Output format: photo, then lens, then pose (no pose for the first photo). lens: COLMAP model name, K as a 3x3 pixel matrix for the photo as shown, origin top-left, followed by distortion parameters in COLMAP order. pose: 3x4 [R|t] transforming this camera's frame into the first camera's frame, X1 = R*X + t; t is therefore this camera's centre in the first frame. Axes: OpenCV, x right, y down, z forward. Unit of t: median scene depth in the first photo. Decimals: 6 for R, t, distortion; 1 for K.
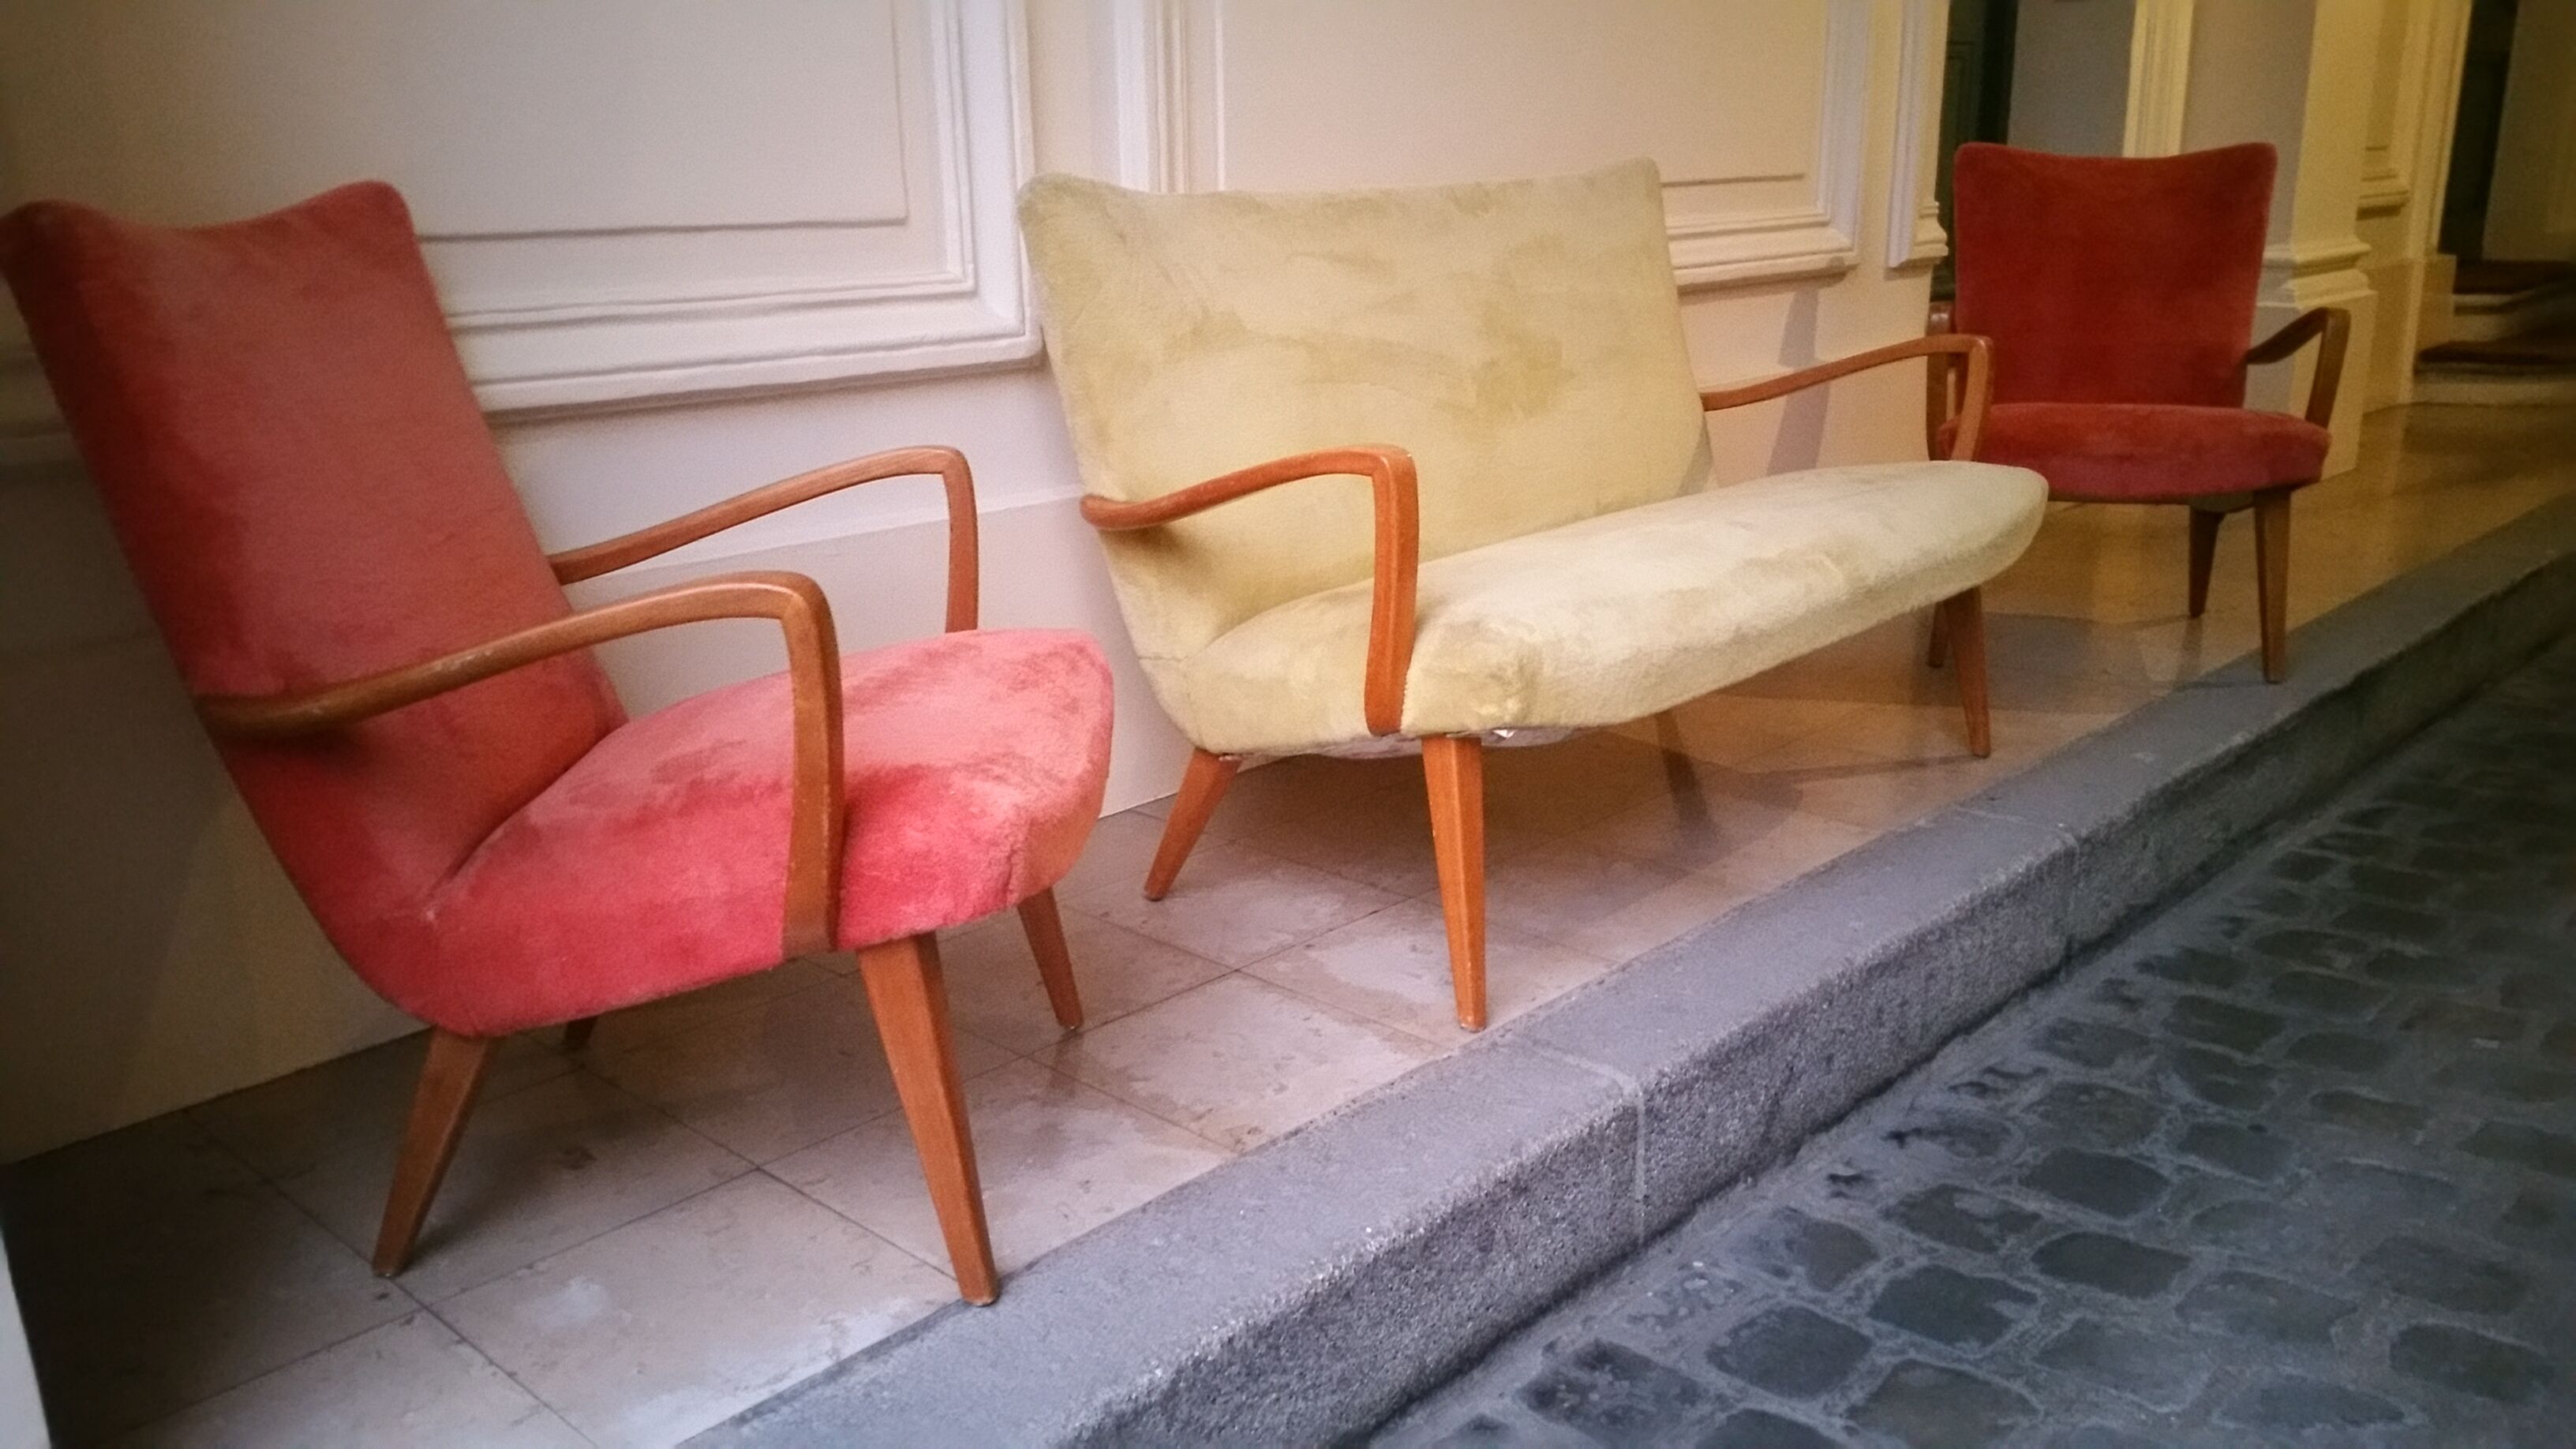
lens RADIAL K [[2238.5, 0, 1288.0], [0, 2238.5, 724.5], [0, 0, 1]] dist [0.129792, -0.241726]
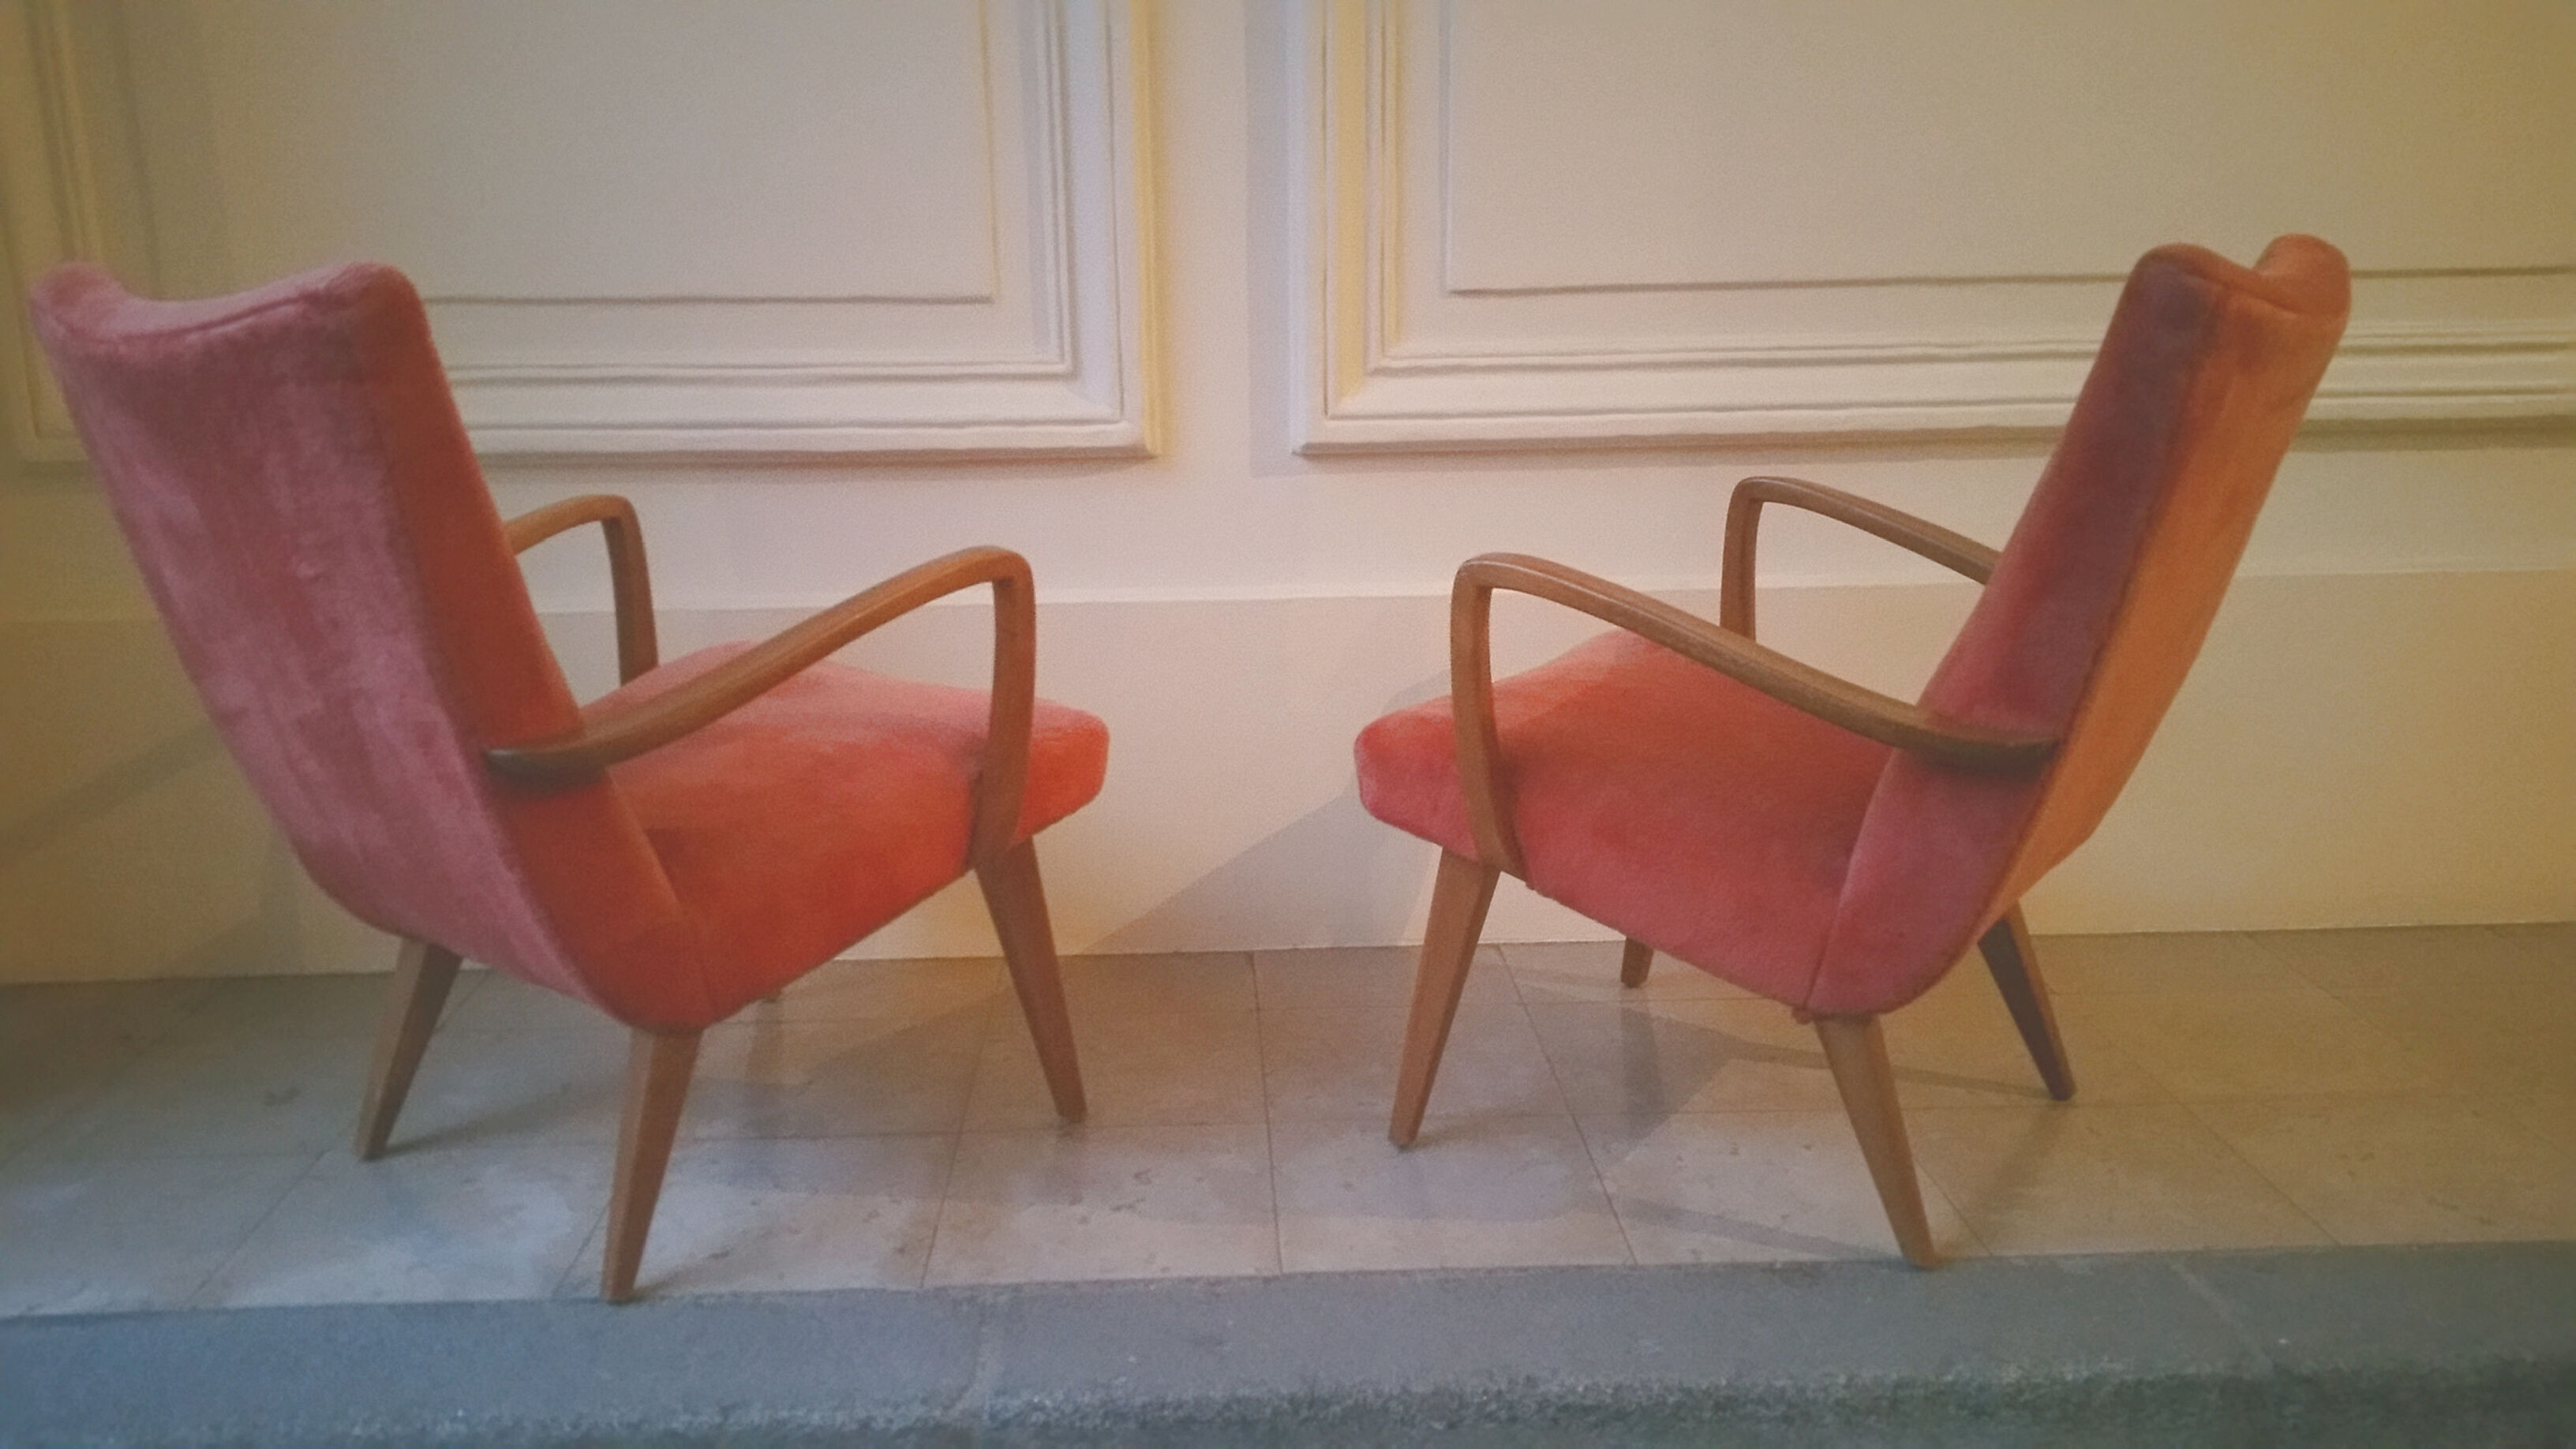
lens RADIAL K [[2255.9, 0, 1294.7], [0, 2255.9, 758.6], [0, 0, 1]] dist [0.130110, -0.234738]
pose [[0.693790, 0.187041, -0.695465, 0.669635], [-0.180385, 0.980035, 0.083625, -0.138660], [0.697221, 0.067433, 0.713678, 0.417142]]
